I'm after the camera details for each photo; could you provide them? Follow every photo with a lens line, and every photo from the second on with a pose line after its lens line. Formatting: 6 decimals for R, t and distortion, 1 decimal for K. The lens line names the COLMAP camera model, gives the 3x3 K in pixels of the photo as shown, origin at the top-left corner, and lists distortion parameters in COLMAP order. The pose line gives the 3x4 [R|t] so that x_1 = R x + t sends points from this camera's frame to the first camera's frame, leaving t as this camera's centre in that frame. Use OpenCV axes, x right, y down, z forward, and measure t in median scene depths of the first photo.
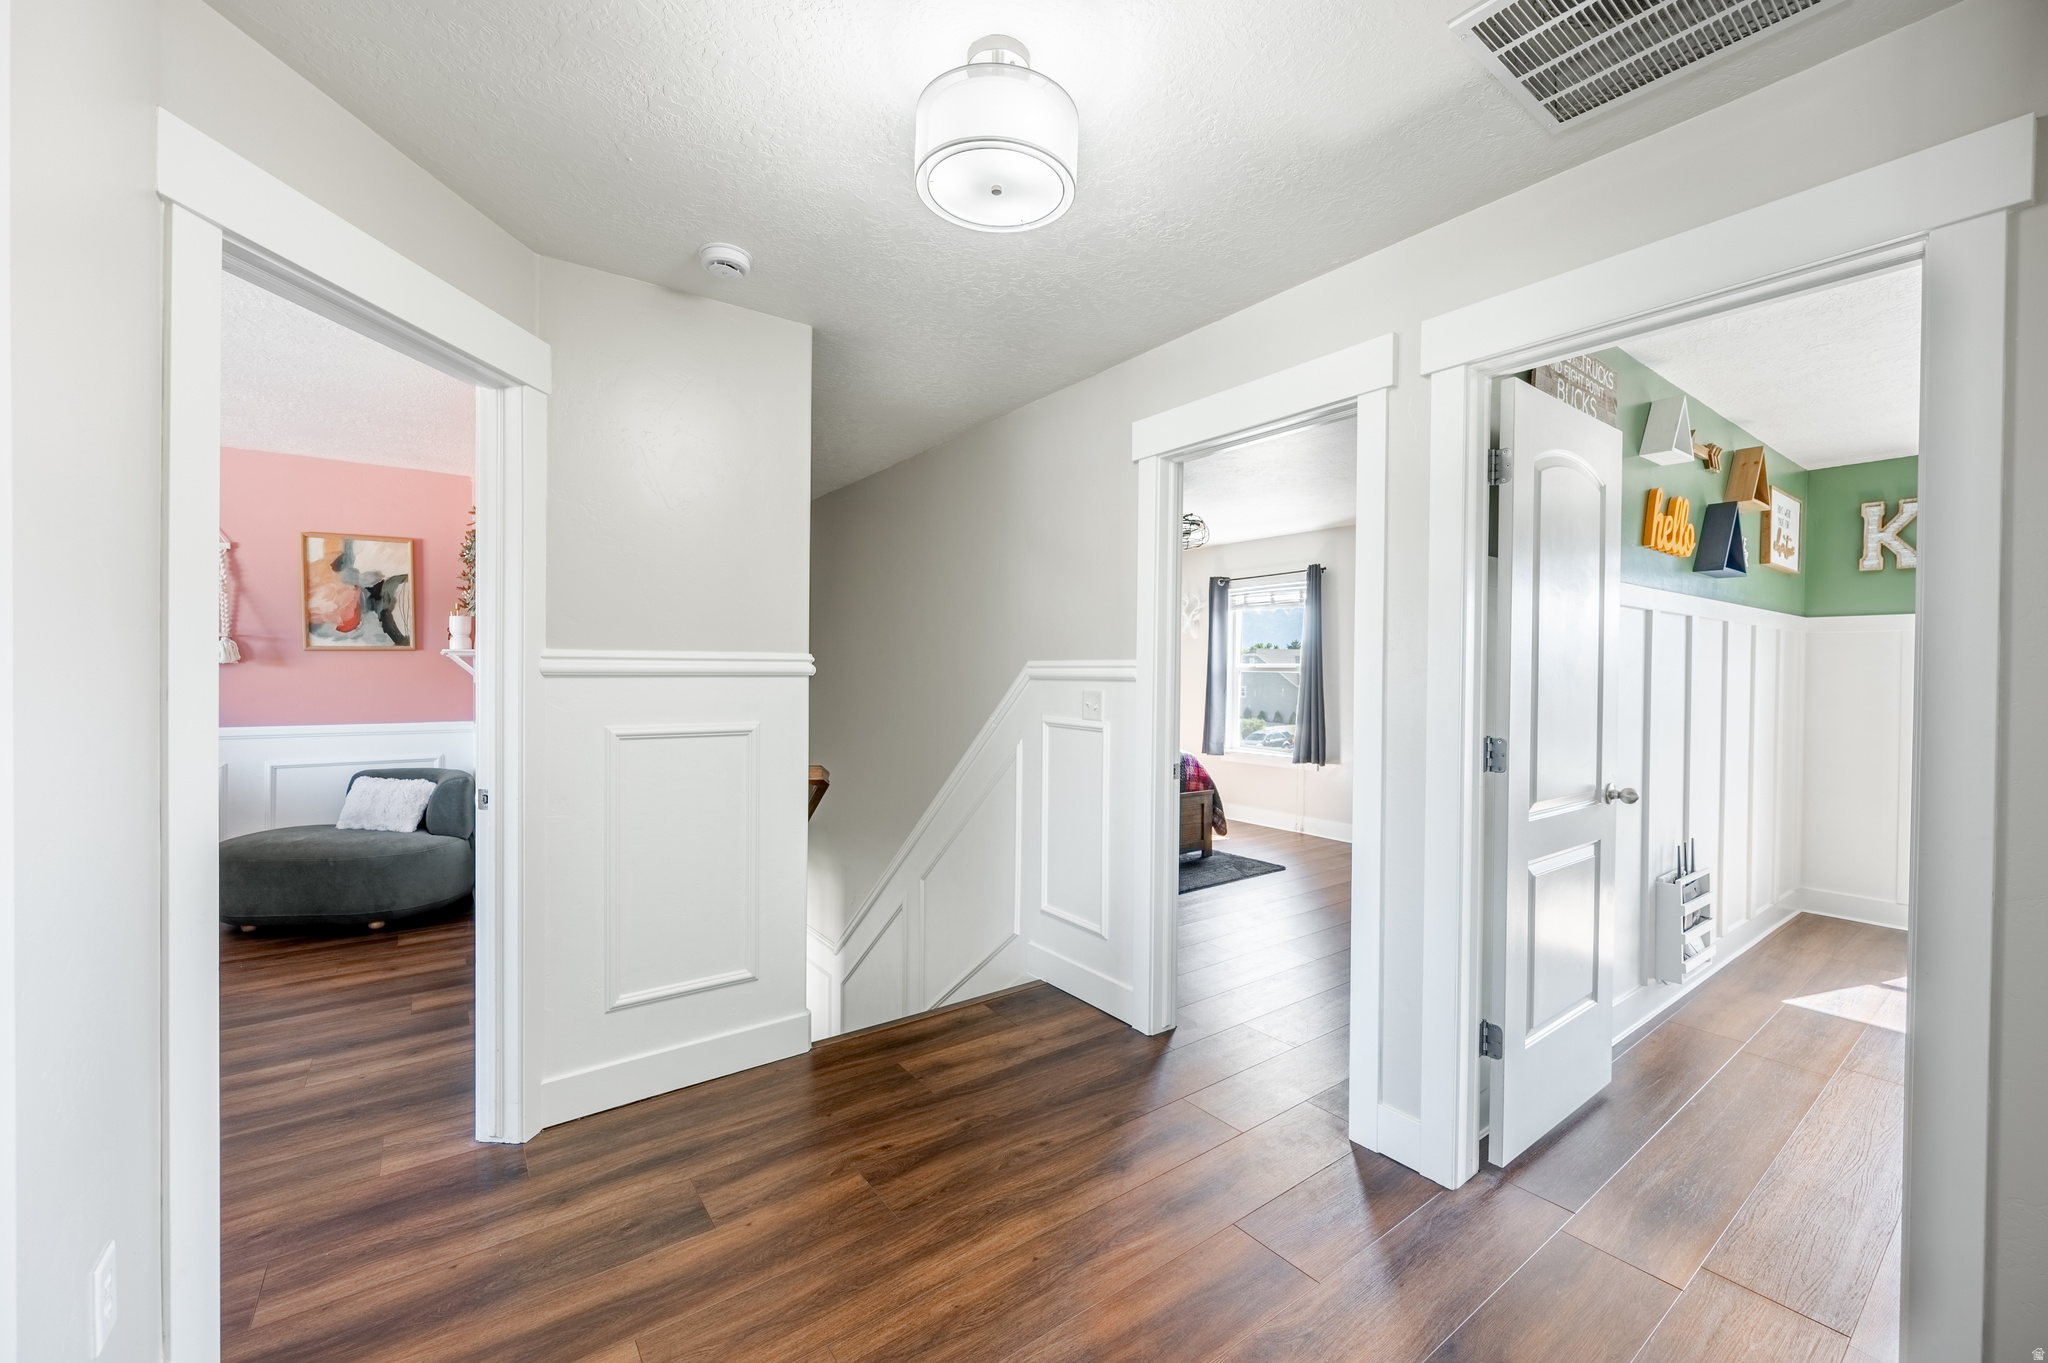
lens RADIAL K [[806.5, 0, 1021.5], [0, 806.5, 682.7], [0, 0, 1]] dist [-0.000849, -0.000115]
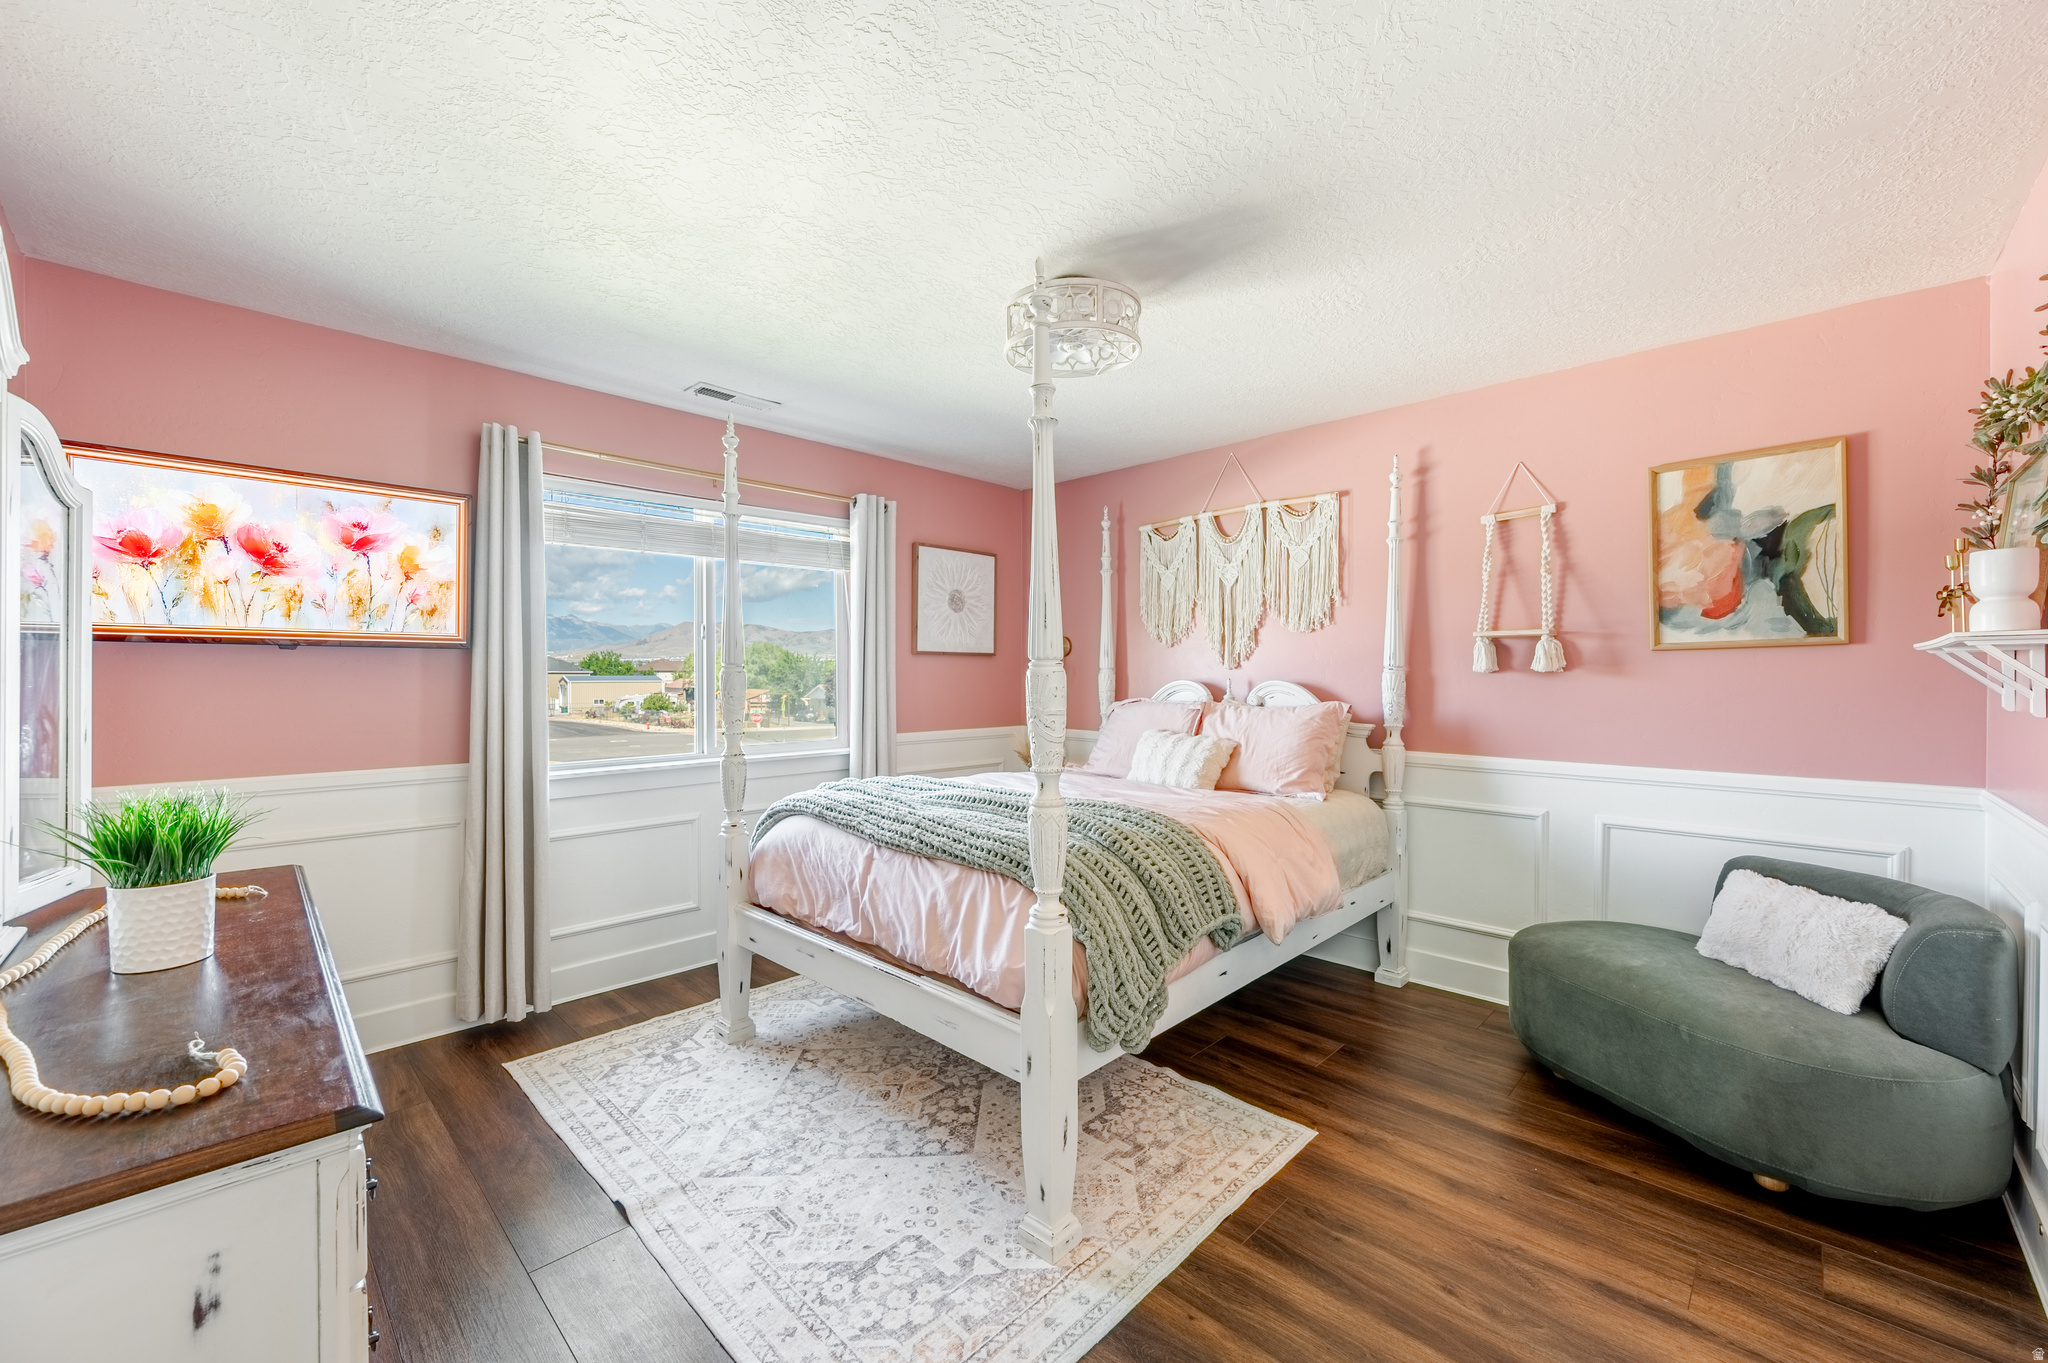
lens RADIAL K [[806.5, 0, 1026.1], [0, 806.5, 682.6], [0, 0, 1]] dist [-0.000849, -0.000115]
pose [[0.163279, -0.001881, -0.986578, -0.317504], [-0.016957, 0.999845, -0.004713, -0.003057], [0.986434, 0.017499, 0.163222, 0.379503]]
